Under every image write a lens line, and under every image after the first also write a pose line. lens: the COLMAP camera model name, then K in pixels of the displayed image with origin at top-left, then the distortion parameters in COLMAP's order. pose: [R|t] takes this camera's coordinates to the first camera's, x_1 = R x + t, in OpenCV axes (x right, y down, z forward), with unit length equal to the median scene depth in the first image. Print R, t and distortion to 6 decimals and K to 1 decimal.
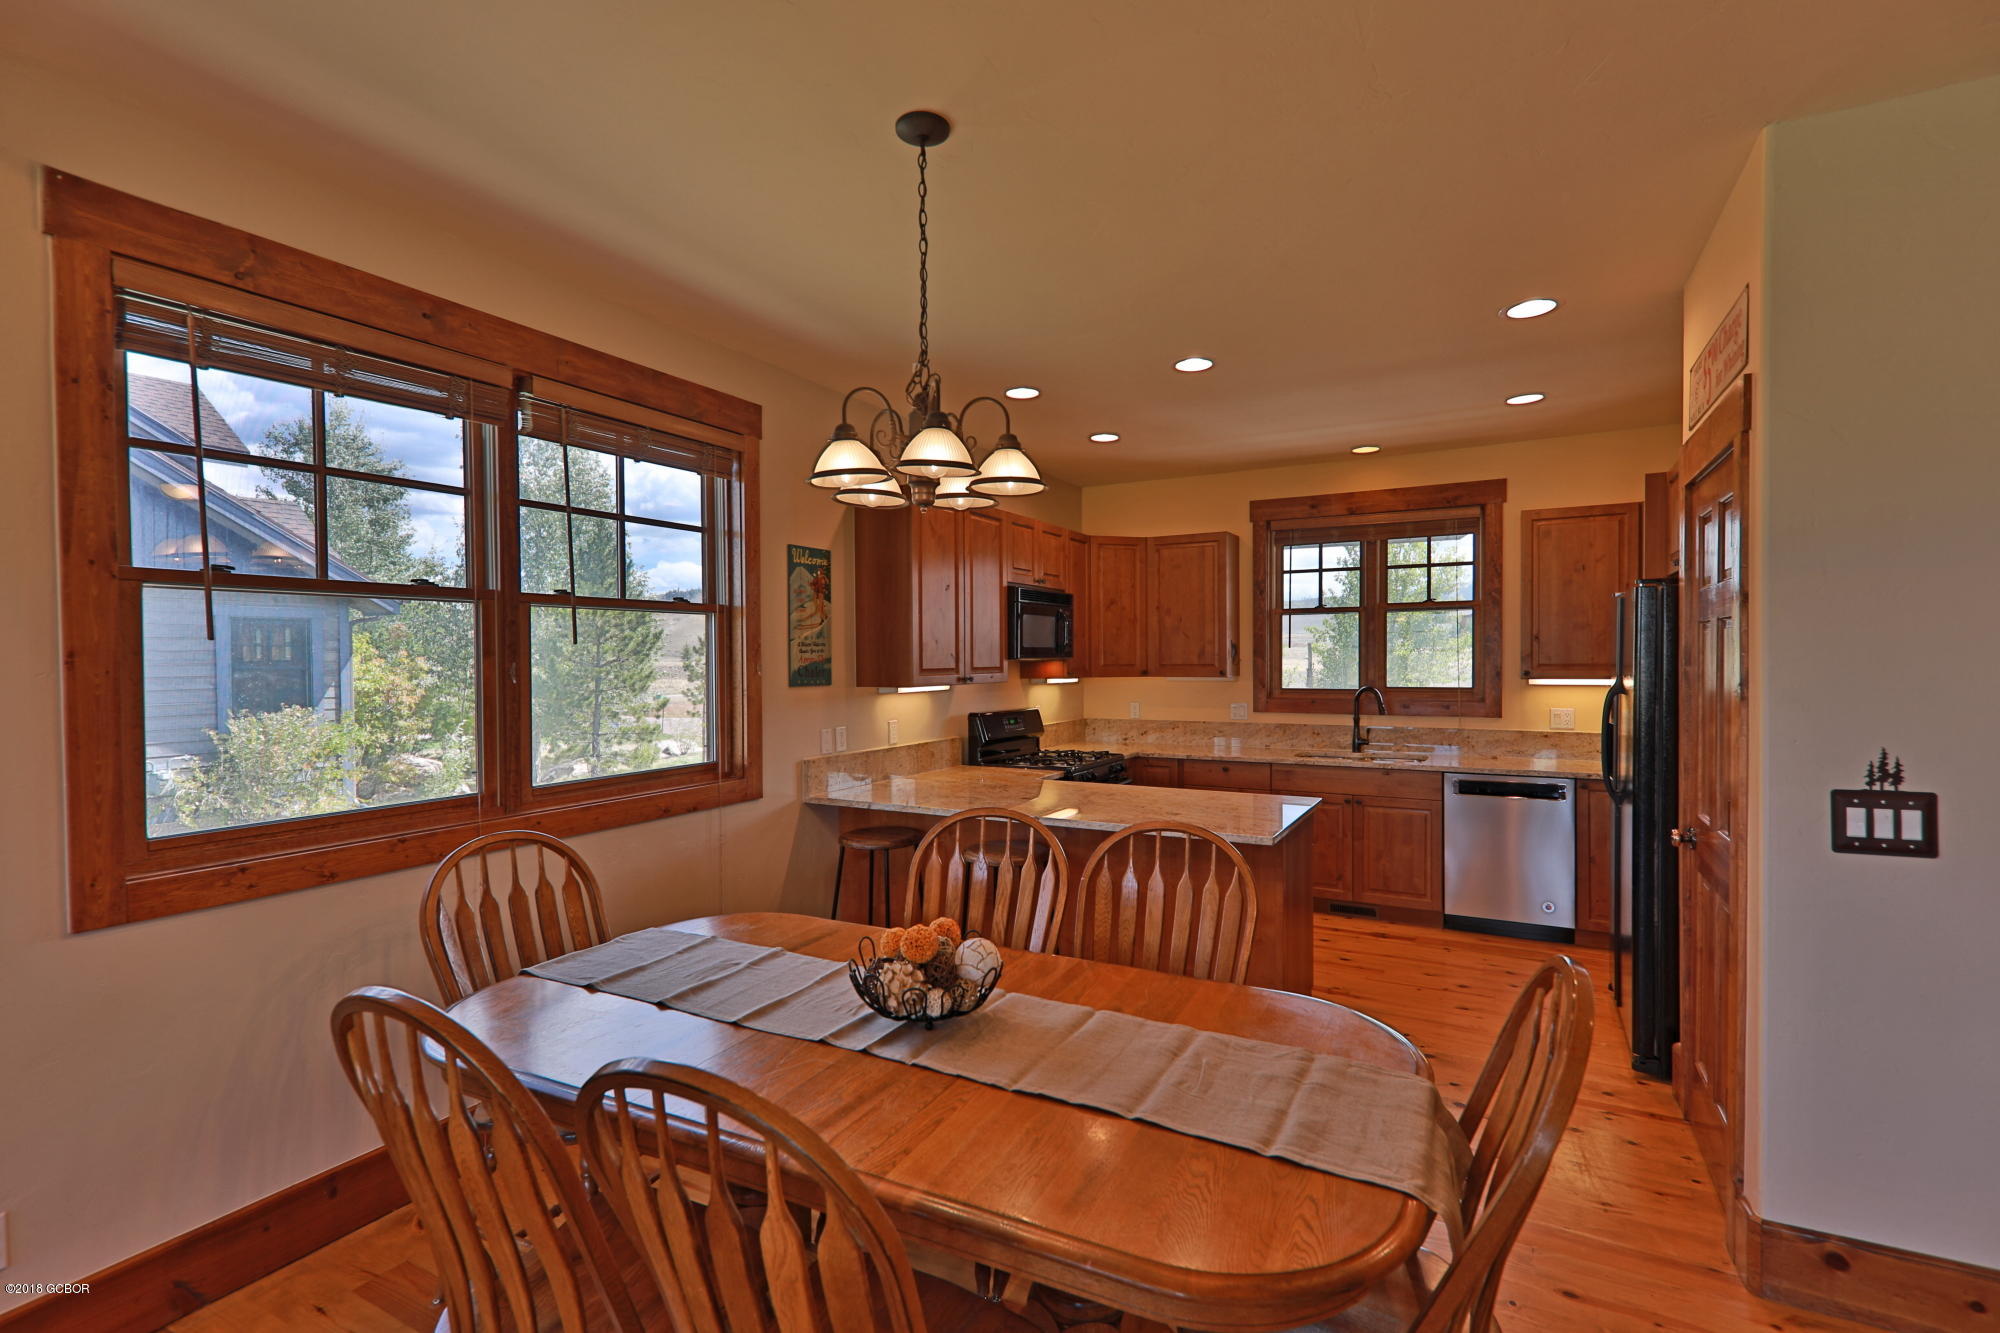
lens RADIAL K [[917.4, 0, 1005.2], [0, 917.4, 669.5], [0, 0, 1]] dist [0.016716, 0.000061]
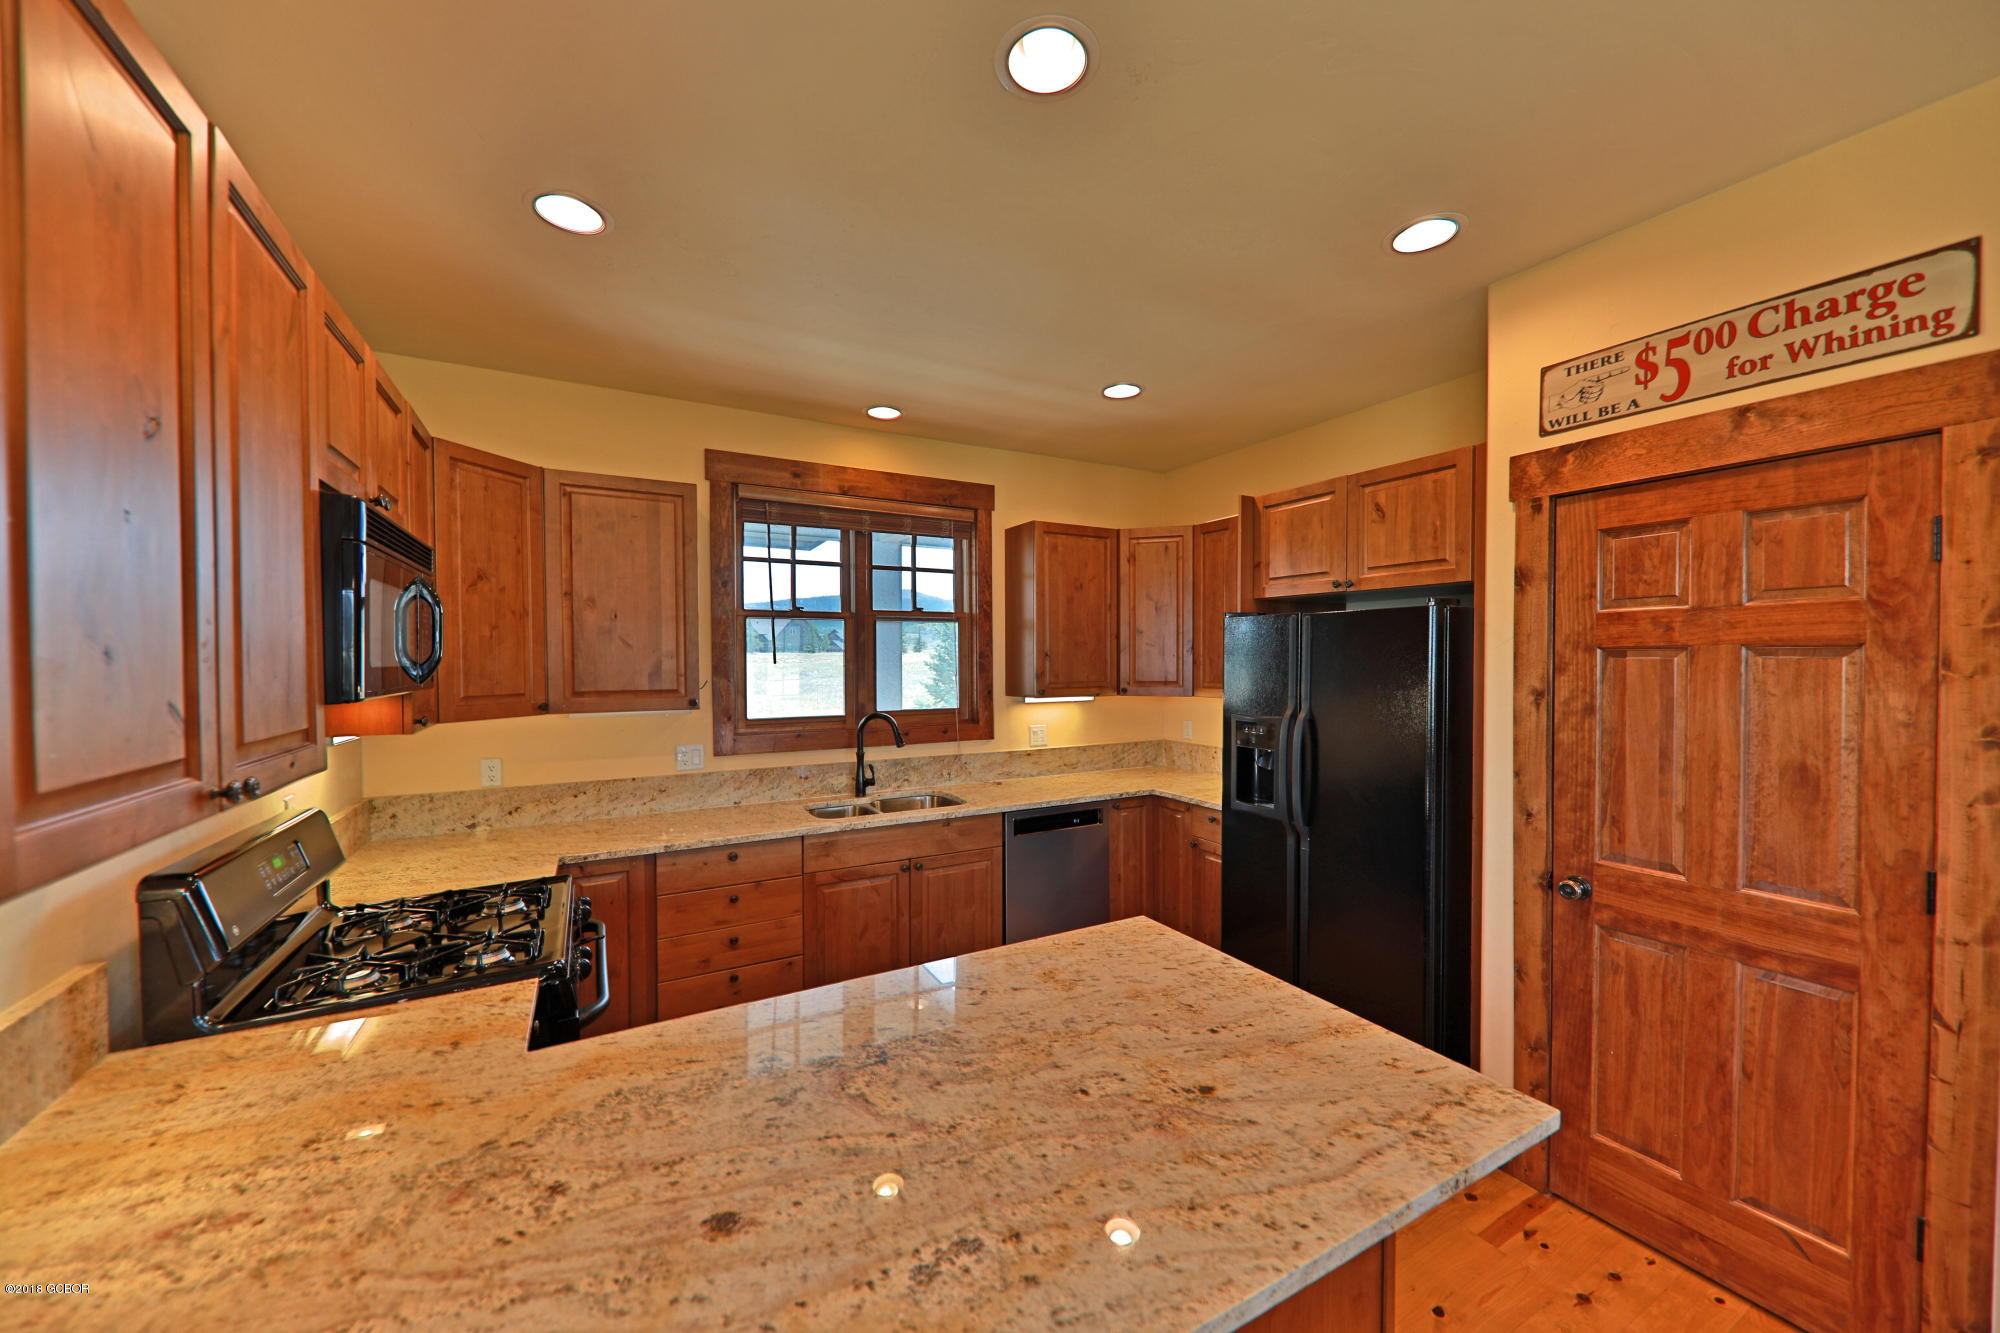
lens RADIAL K [[737.0, 0, 1005.5], [0, 737.0, 675.5], [0, 0, 1]] dist [0.006299, -0.001881]
pose [[0.538033, -0.014787, 0.842794, -0.084936], [0.010983, 0.999884, 0.010532, -0.019669], [-0.842852, 0.003590, 0.538133, 0.564180]]
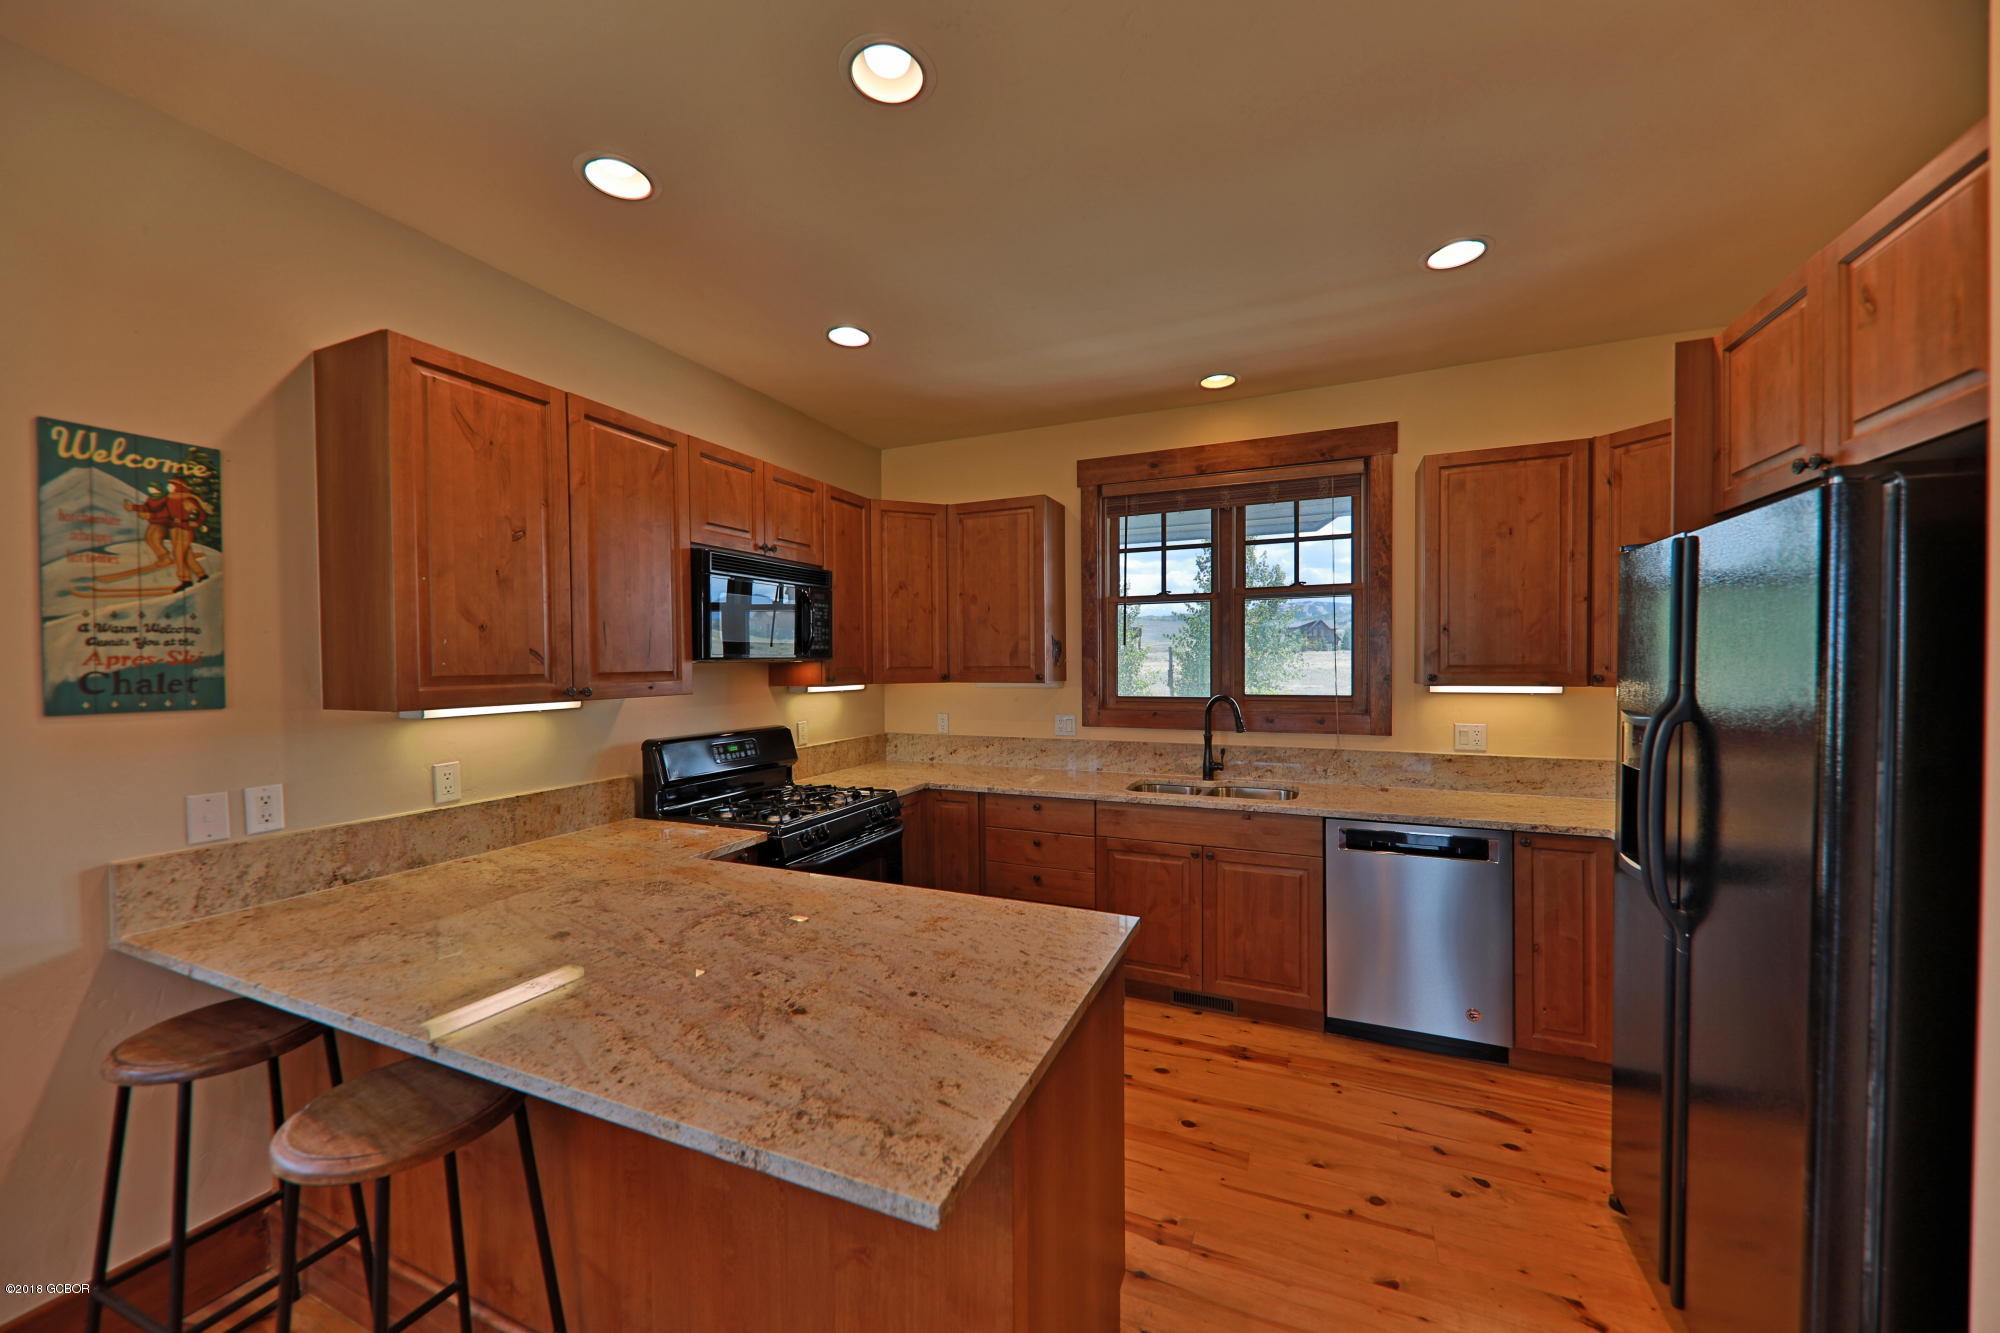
lens RADIAL K [[737.0, 0, 998.3], [0, 737.0, 671.4], [0, 0, 1]] dist [0.006299, -0.001881]
pose [[0.996538, -0.003271, 0.083080, 0.158155], [0.003169, 0.999994, 0.001364, -0.002523], [-0.083084, -0.001096, 0.996542, 0.404603]]
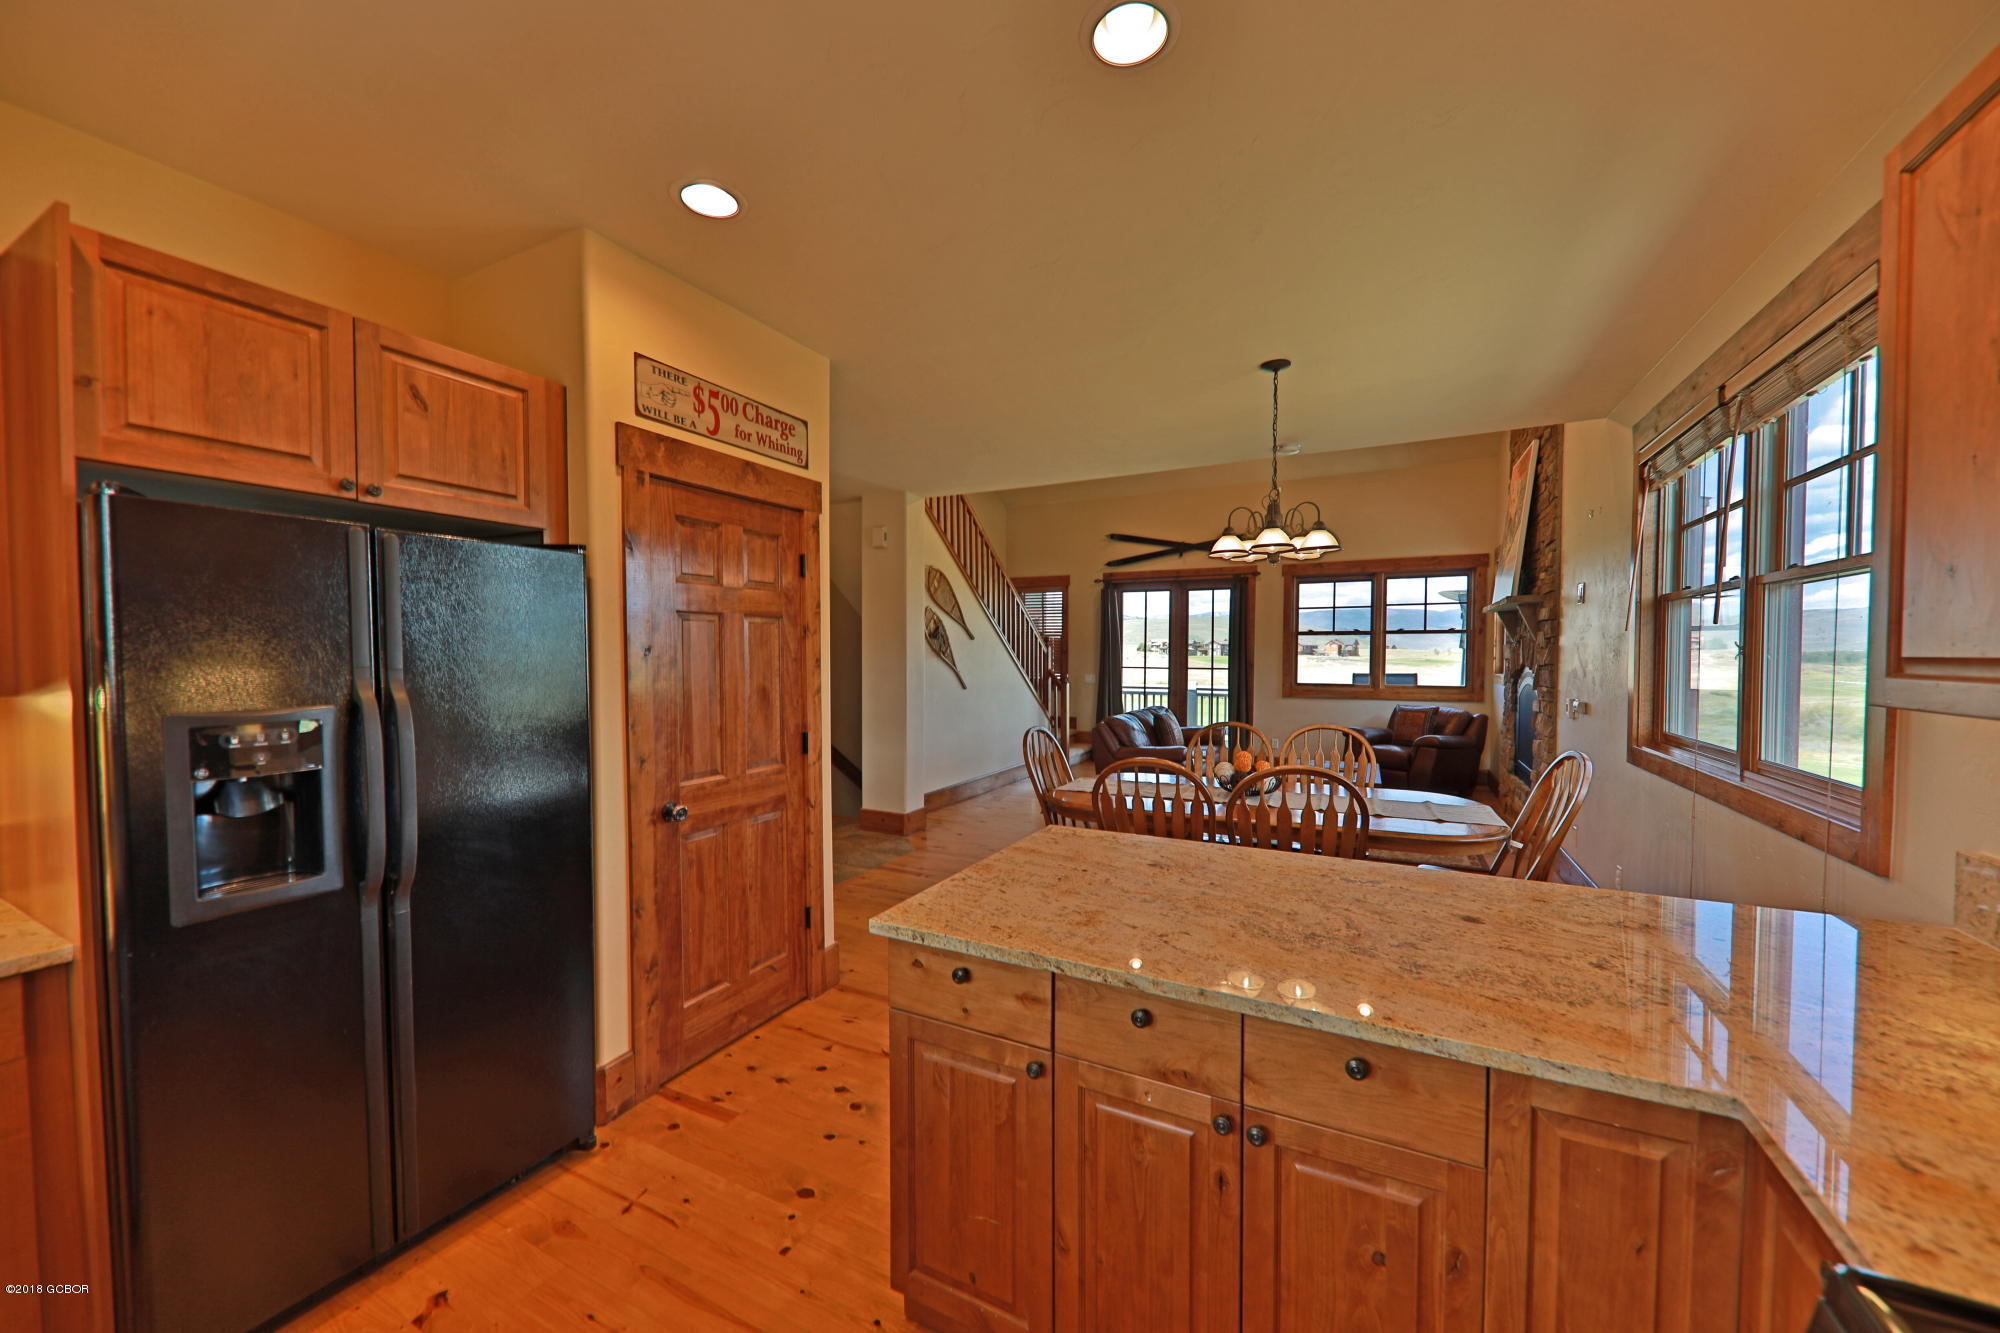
lens RADIAL K [[737.0, 0, 1003.3], [0, 737.0, 672.9], [0, 0, 1]] dist [0.006299, -0.001881]
pose [[-0.999711, 0.007261, -0.022912, 0.194716], [0.006275, 0.999062, 0.042834, -0.006661], [0.023201, 0.042678, -0.998819, 0.968522]]
